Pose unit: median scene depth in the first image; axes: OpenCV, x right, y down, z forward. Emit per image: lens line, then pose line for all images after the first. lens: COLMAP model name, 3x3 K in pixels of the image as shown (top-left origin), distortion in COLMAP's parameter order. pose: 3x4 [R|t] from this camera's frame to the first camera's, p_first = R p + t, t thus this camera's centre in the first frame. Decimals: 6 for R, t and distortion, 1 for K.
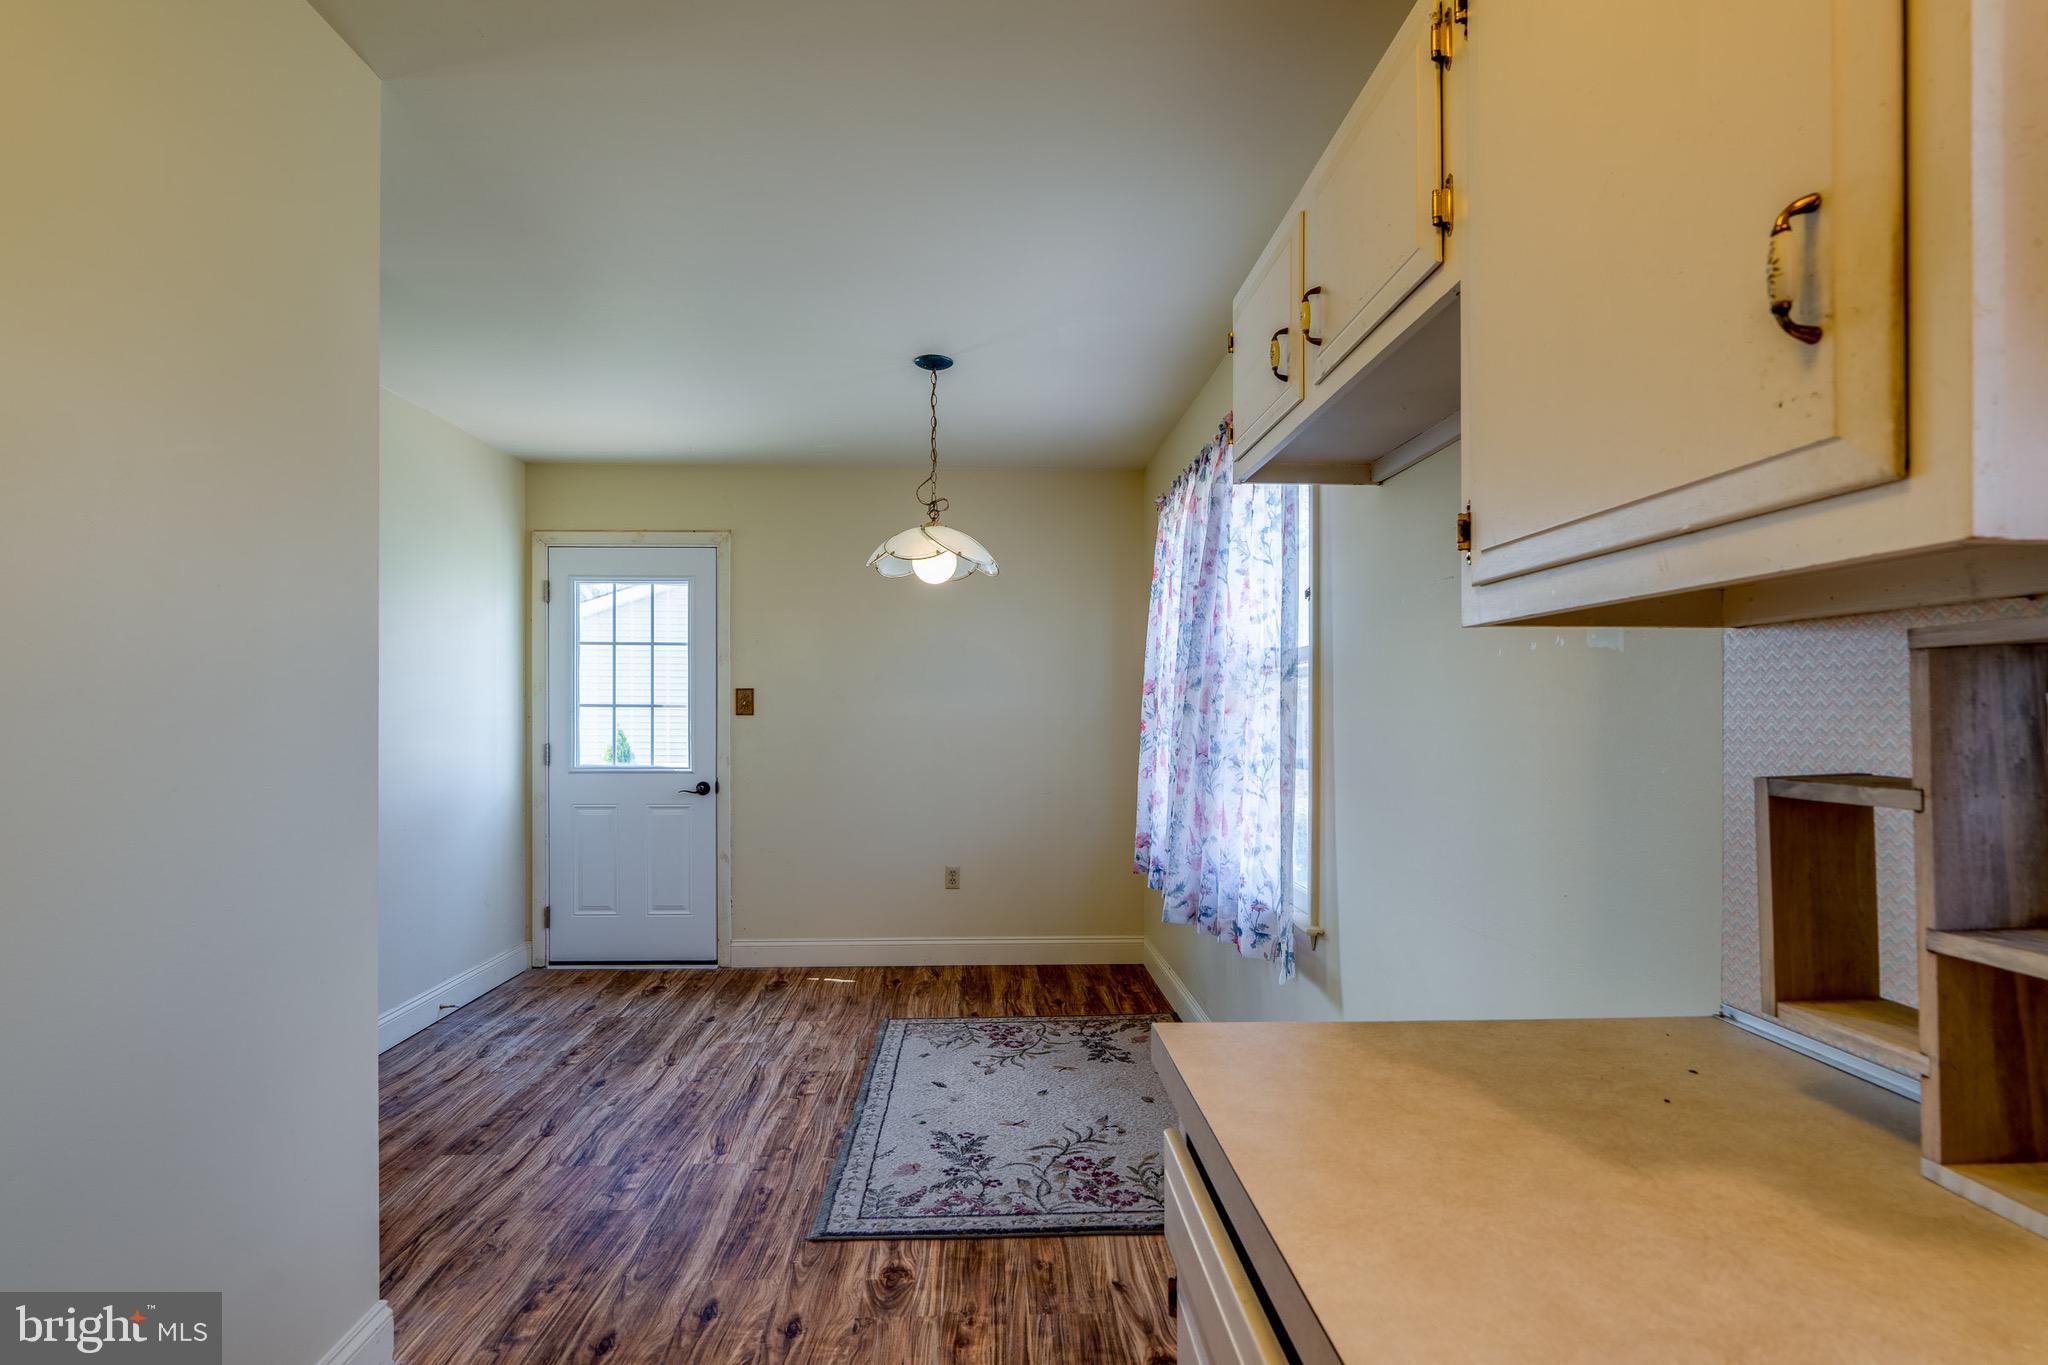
lens RADIAL K [[927.4, 0, 1020.0], [0, 927.4, 688.4], [0, 0, 1]] dist [-0.008860, 0.000770]
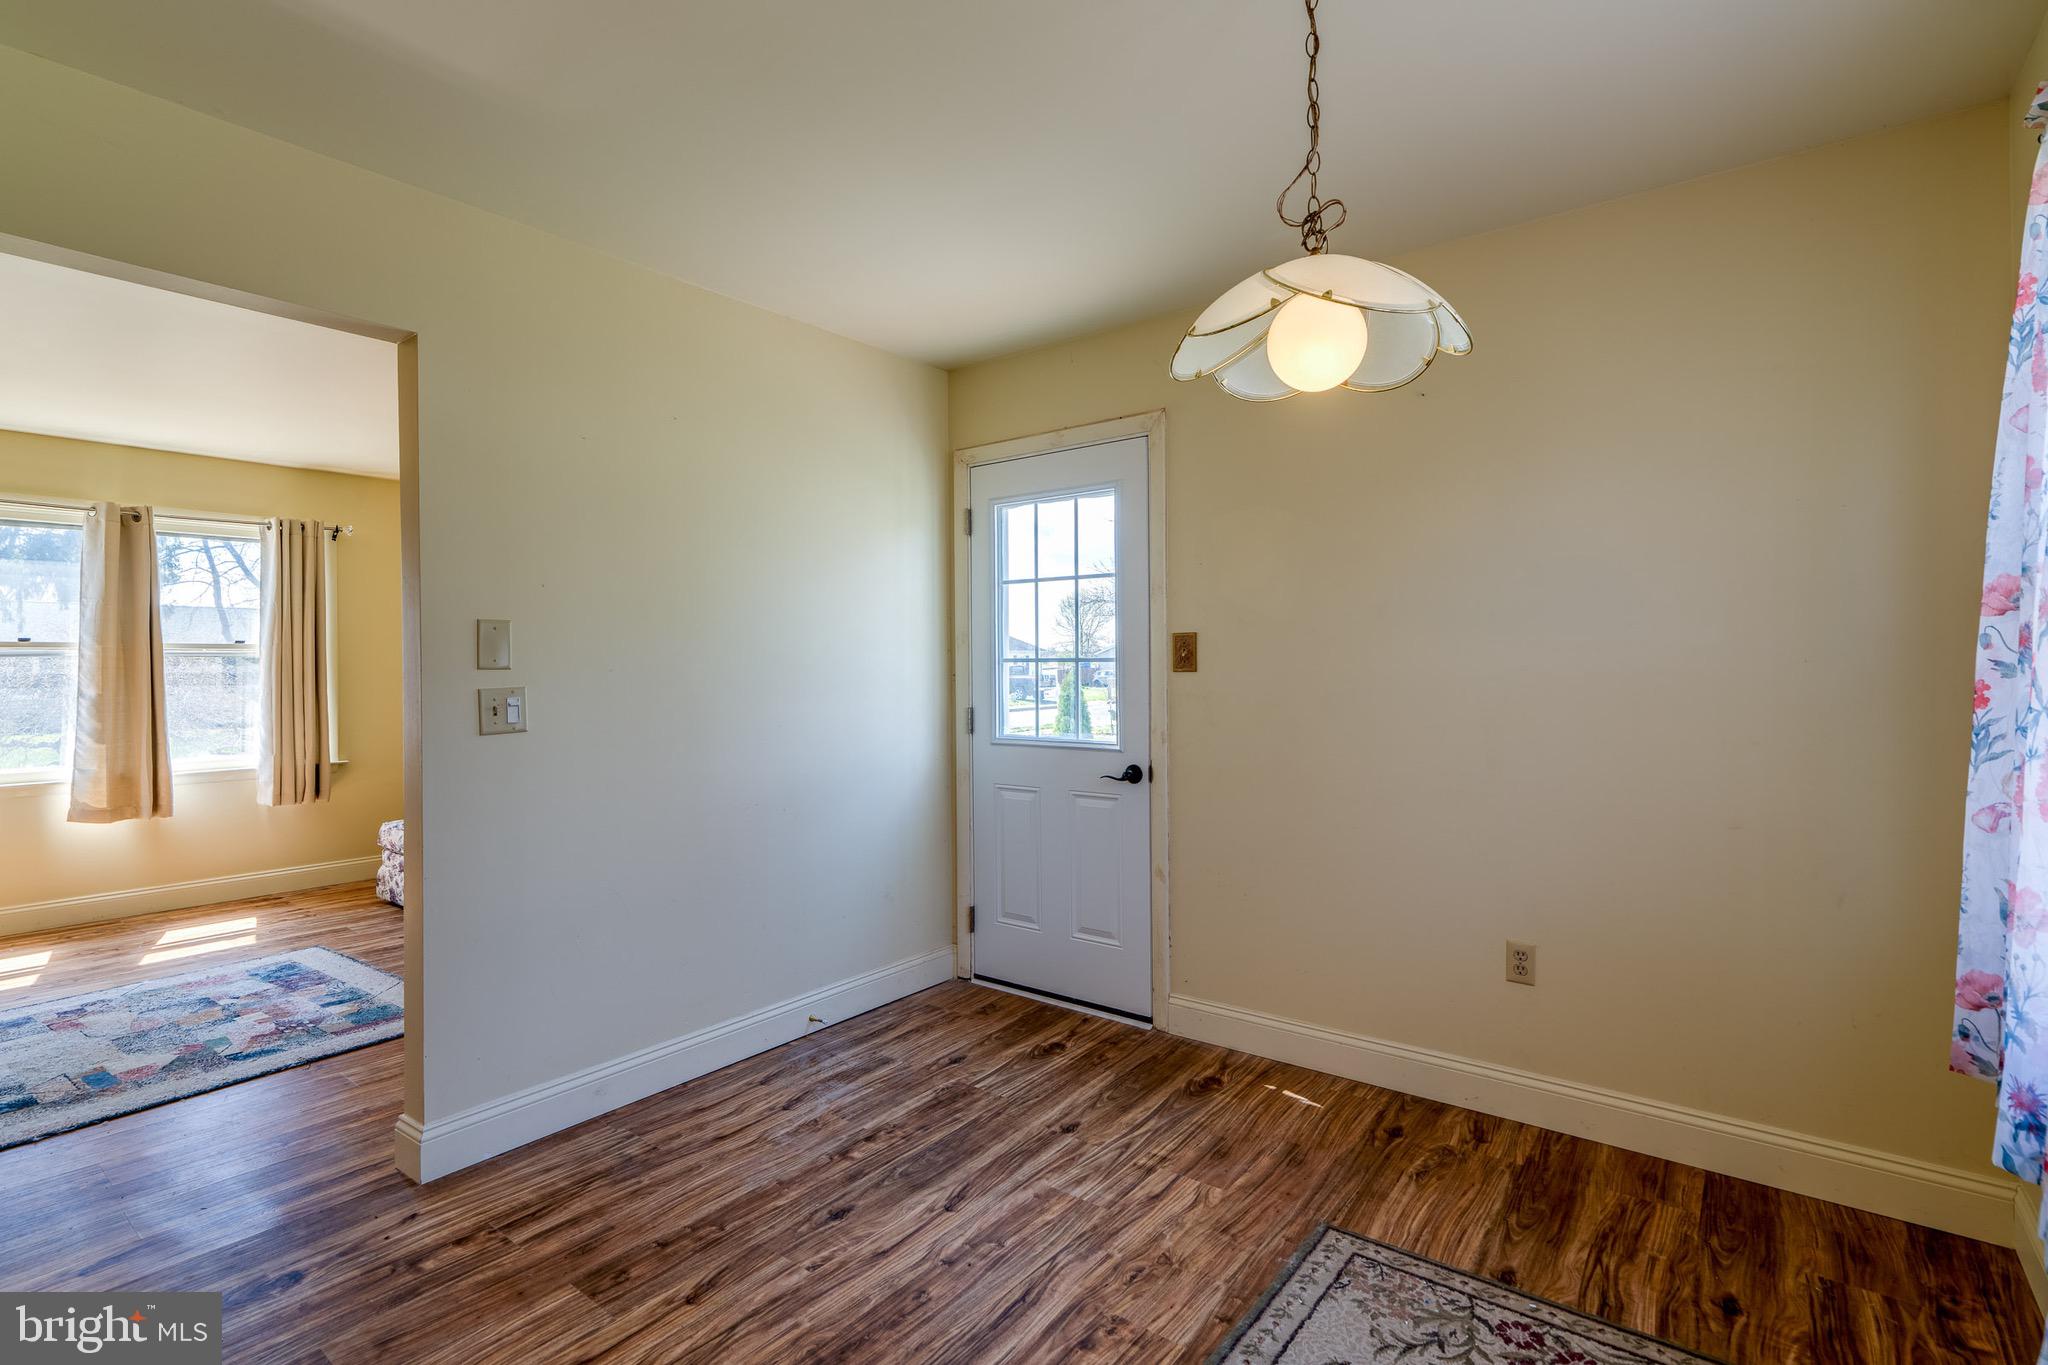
lens RADIAL K [[959.9, 0, 1024.9], [0, 959.9, 657.5], [0, 0, 1]] dist [-0.000094, 0.000330]
pose [[0.763499, -0.012881, -0.645681, 0.084795], [0.021535, 0.999753, 0.005520, 0.013265], [0.645450, -0.018119, 0.763587, 0.425780]]
